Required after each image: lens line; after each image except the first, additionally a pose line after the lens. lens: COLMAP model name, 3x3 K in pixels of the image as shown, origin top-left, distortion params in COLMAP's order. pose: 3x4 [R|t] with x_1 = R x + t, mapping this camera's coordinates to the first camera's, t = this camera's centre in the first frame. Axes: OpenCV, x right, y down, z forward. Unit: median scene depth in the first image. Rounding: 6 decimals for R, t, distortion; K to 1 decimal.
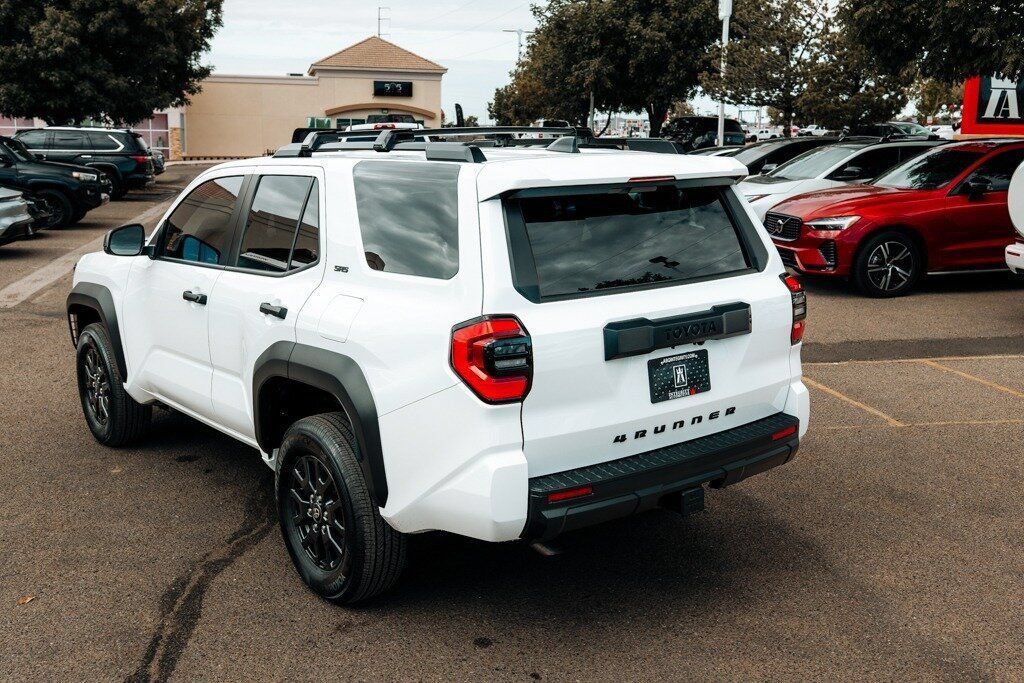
lens RADIAL K [[1055.9, 0, 512.0], [0, 1055.9, 341.5], [0, 0, 1]] dist [0.002519, 0.007758]
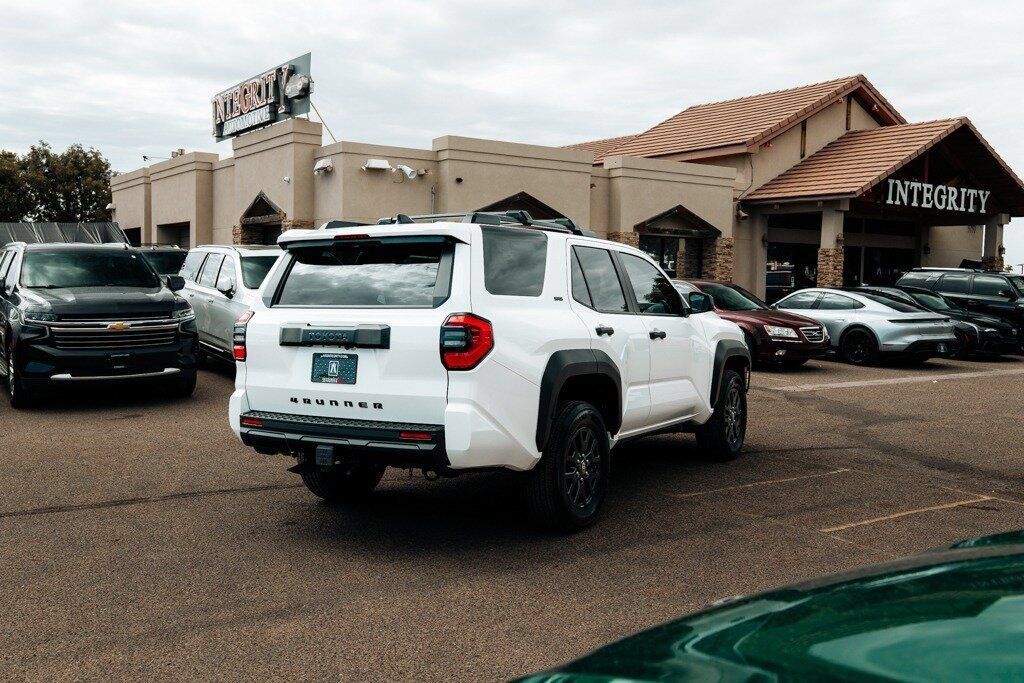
lens RADIAL K [[944.0, 0, 512.0], [0, 944.0, 341.5], [0, 0, 1]] dist [0.002855, 0.000050]
pose [[0.379624, 0.052052, -0.923675, 1.036871], [-0.182651, 0.982981, -0.019674, -0.016548], [0.906931, 0.176179, 0.382671, 0.512022]]
